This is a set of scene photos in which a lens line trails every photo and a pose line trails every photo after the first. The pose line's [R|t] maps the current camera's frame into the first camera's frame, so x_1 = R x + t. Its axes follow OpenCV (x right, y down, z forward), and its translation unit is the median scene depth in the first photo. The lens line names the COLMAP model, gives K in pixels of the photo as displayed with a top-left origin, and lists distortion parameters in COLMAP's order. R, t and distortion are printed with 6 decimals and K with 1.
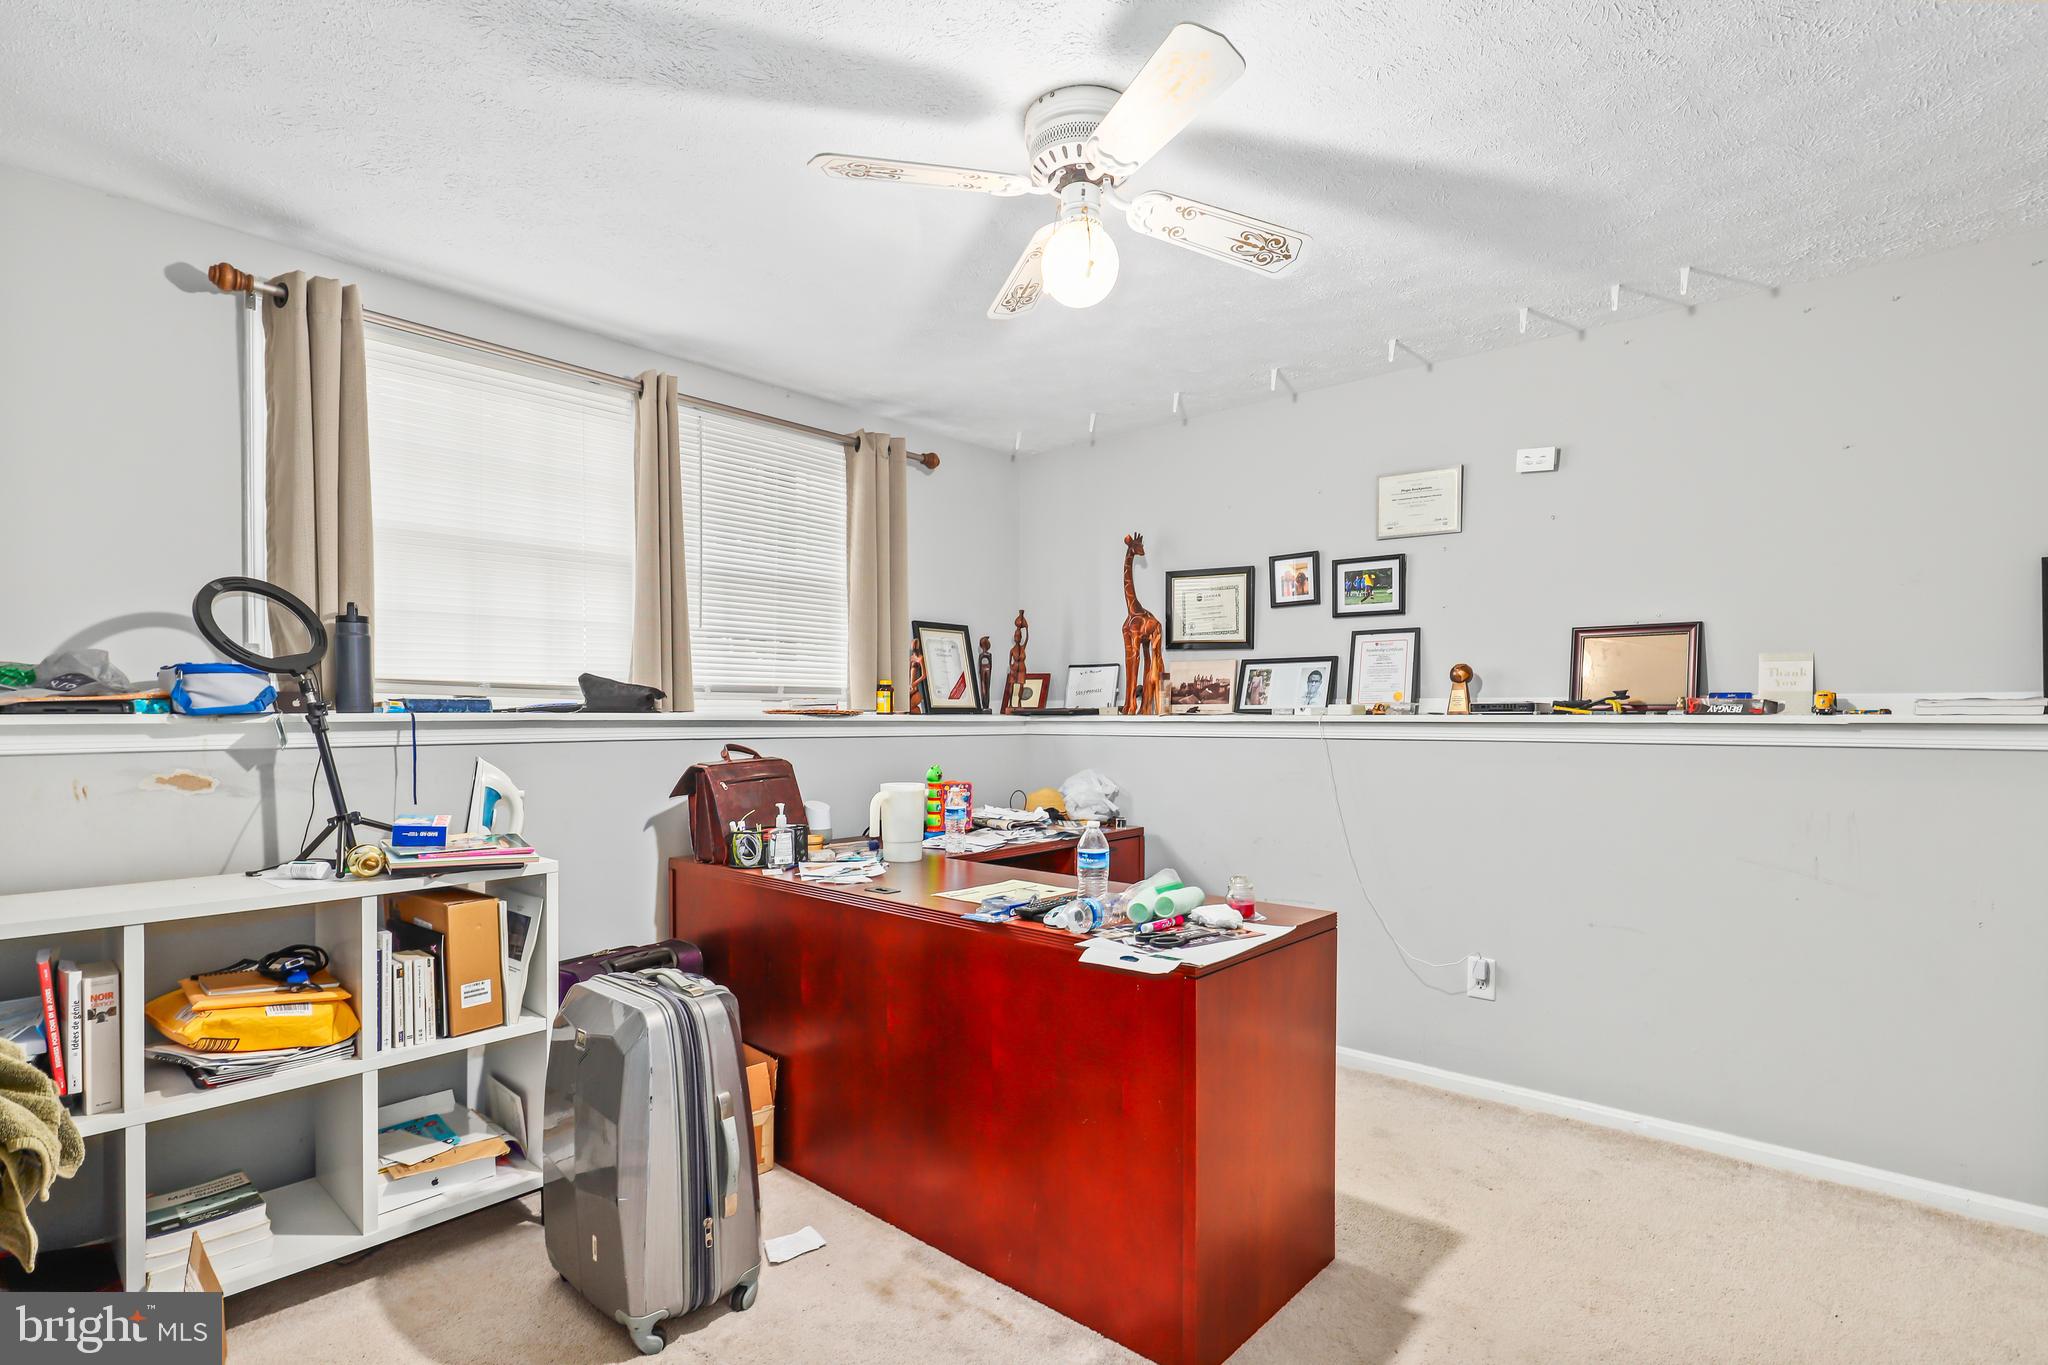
lens RADIAL K [[1016.5, 0, 1025.1], [0, 1016.5, 730.9], [0, 0, 1]] dist [0.014938, -0.000177]
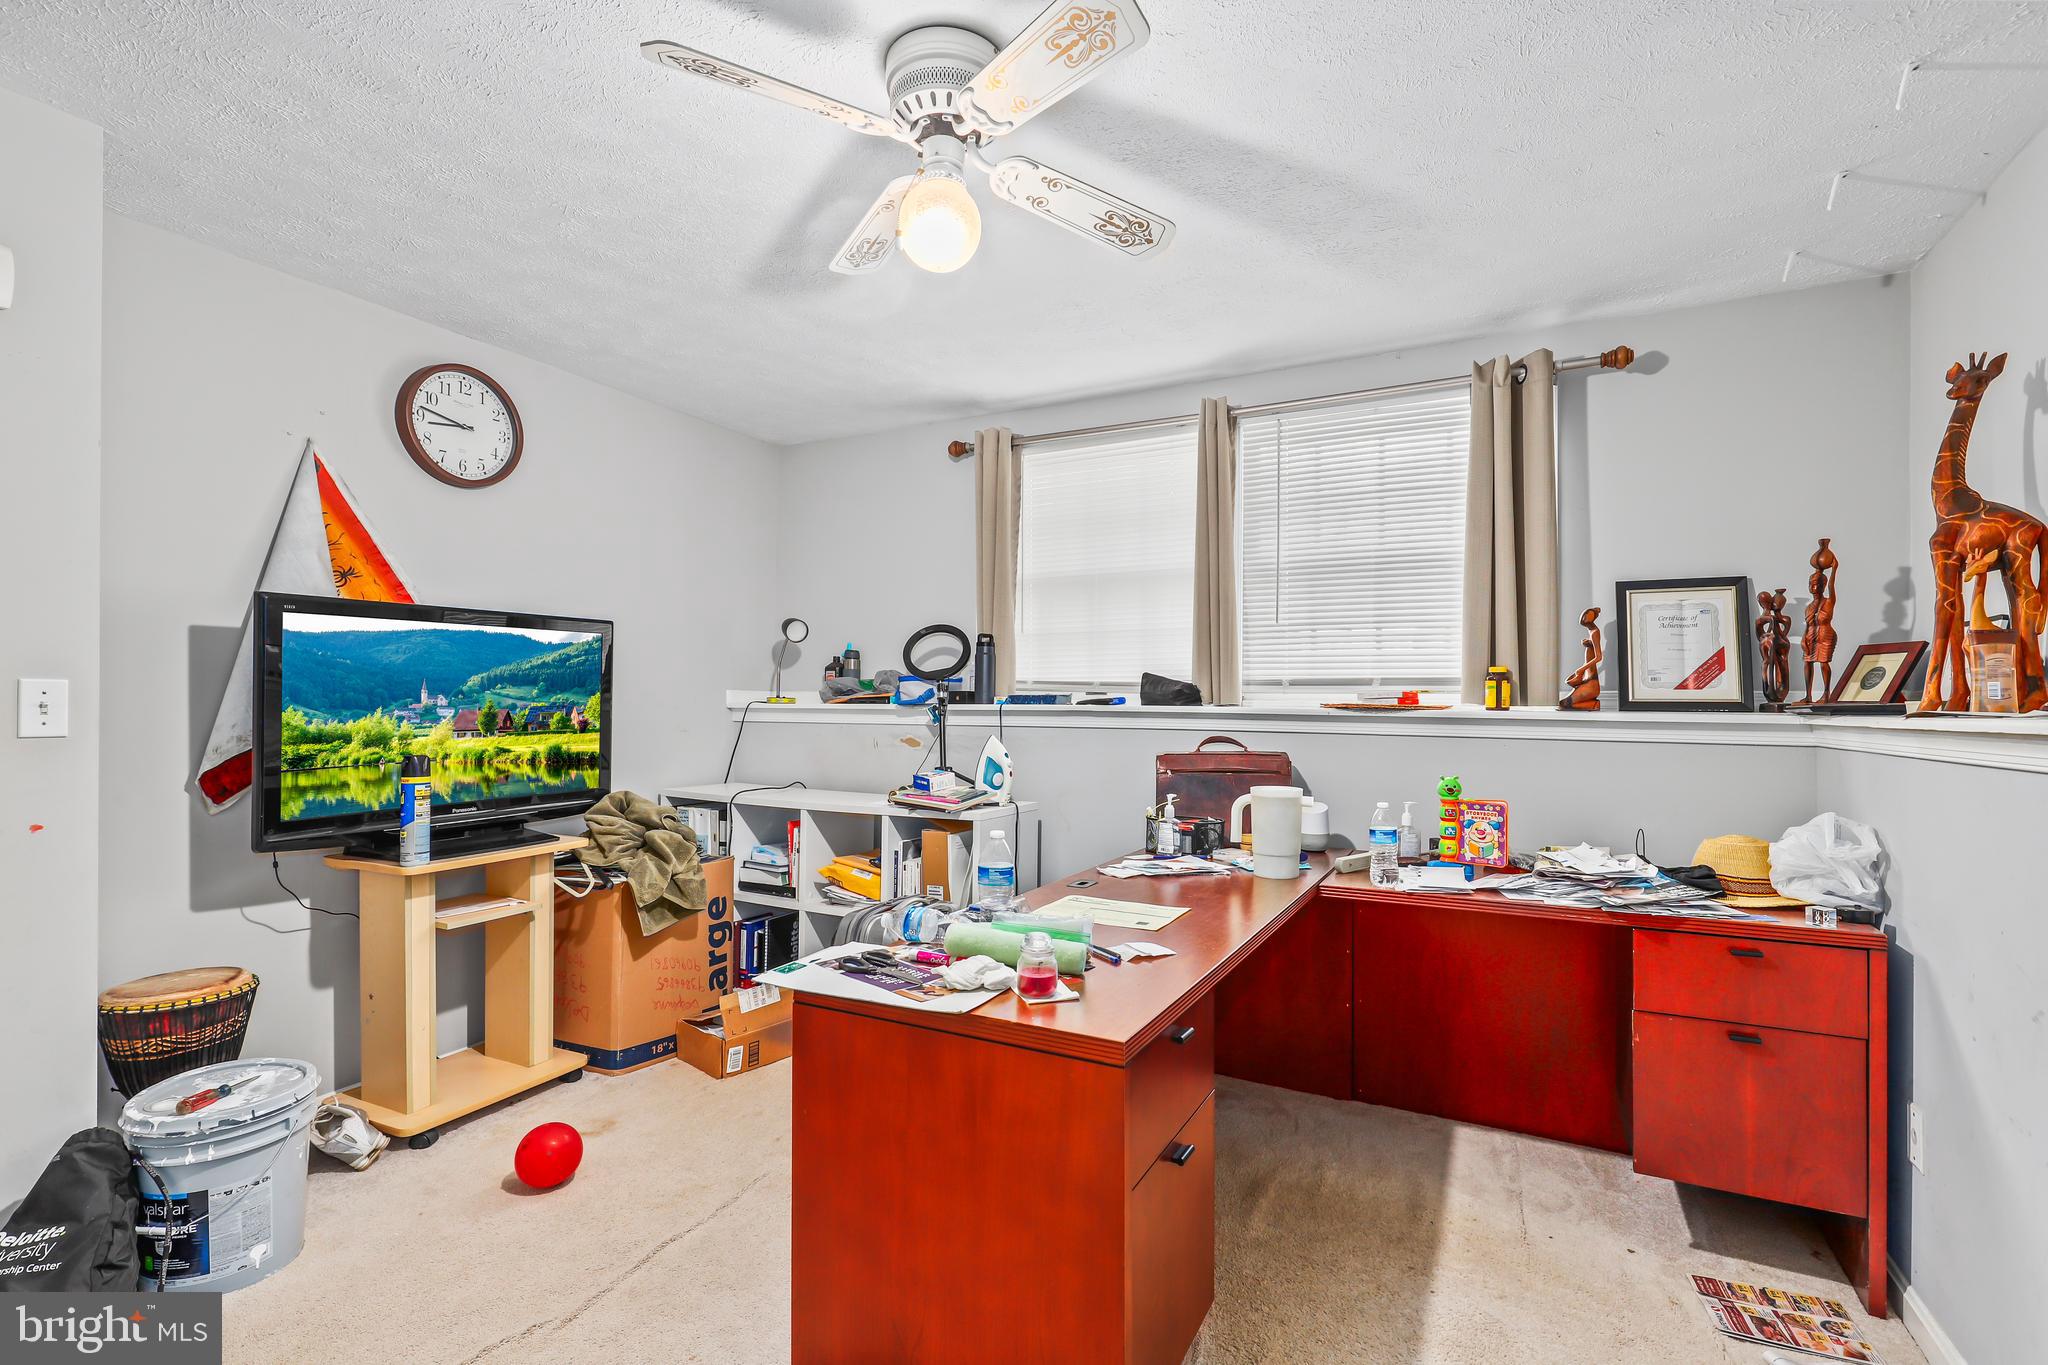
lens RADIAL K [[936.4, 0, 1026.3], [0, 936.4, 695.2], [0, 0, 1]] dist [0.001182, 0.000245]
pose [[0.240311, -0.009357, -0.970651, 0.590393], [-0.025830, 0.999538, -0.016030, -0.008257], [0.970352, 0.028924, 0.239958, 0.585732]]
